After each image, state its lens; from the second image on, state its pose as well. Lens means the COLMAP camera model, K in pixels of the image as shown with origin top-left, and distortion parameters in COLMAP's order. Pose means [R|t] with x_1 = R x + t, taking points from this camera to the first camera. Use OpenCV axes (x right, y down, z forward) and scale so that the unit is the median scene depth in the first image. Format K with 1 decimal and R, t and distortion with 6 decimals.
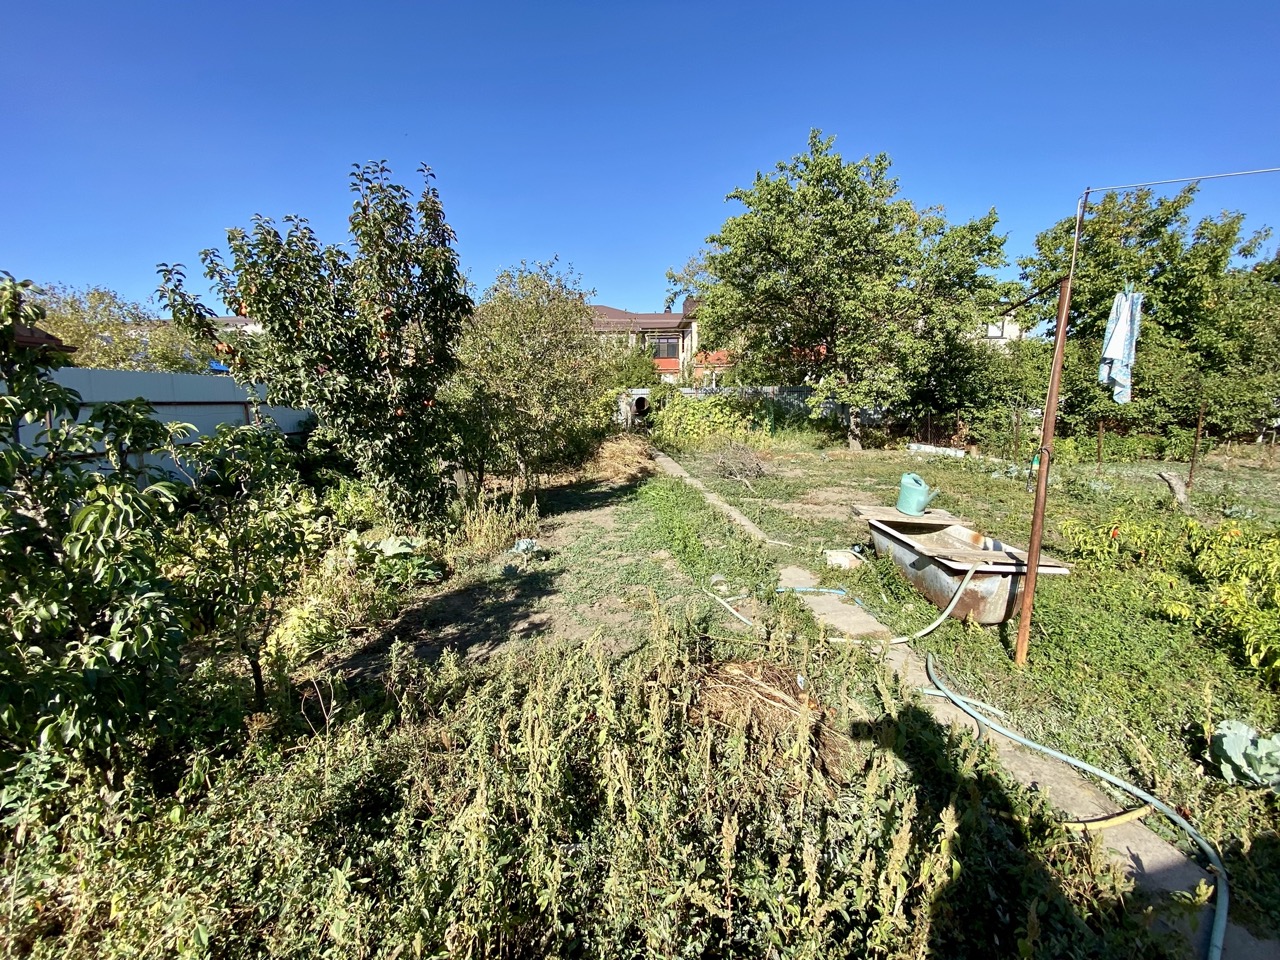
lens RADIAL K [[521.3, 0, 639.9], [0, 521.3, 478.2], [0, 0, 1]] dist [0.026775, -0.022397]
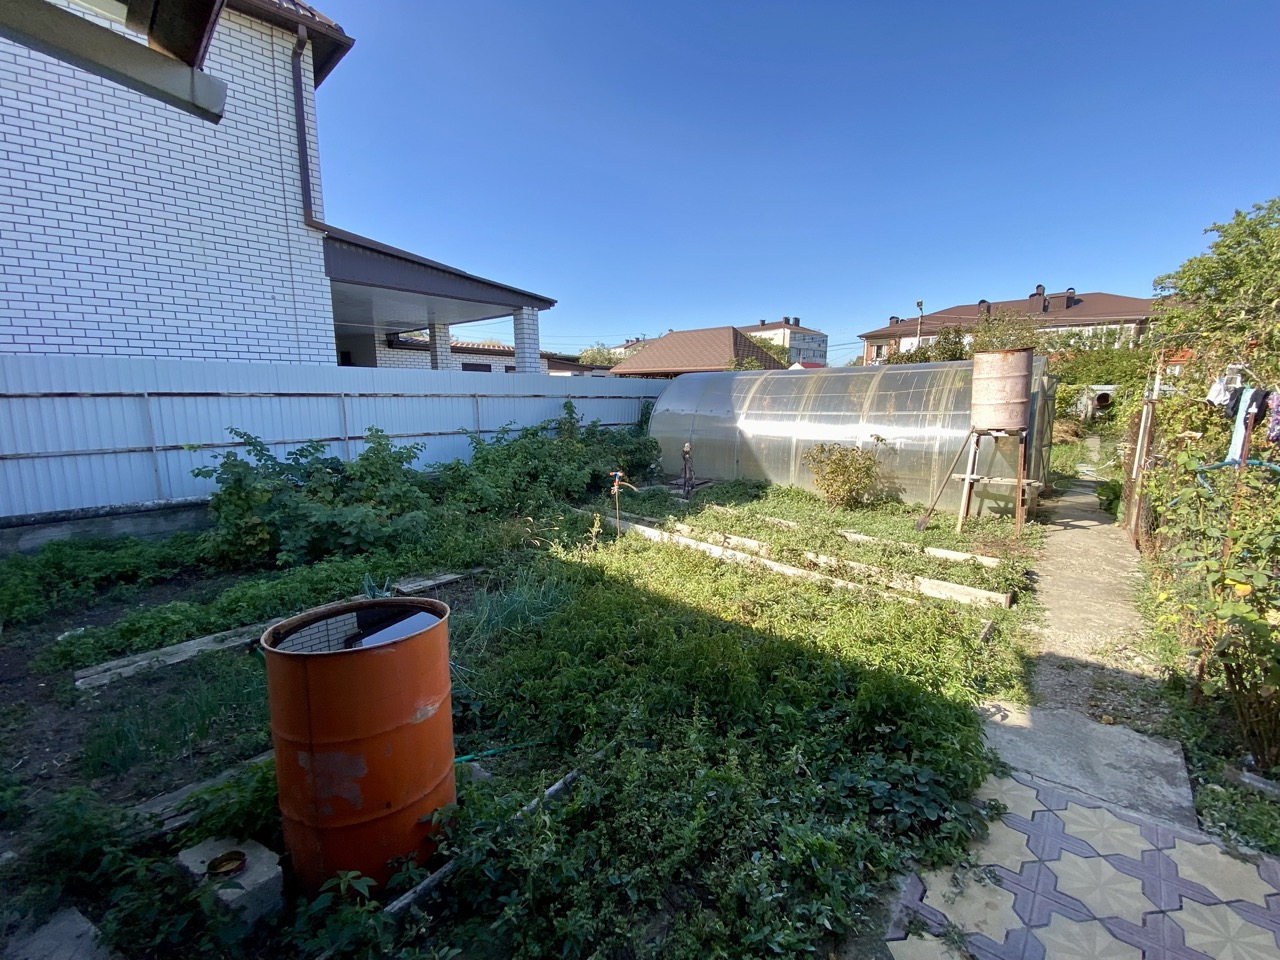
lens RADIAL K [[521.3, 0, 639.9], [0, 521.3, 478.2], [0, 0, 1]] dist [0.026775, -0.022397]
pose [[0.693852, 0.140942, -0.706190, 0.158577], [-0.123442, 0.989423, 0.076184, 0.080396], [0.709458, 0.034313, 0.703912, -0.625168]]
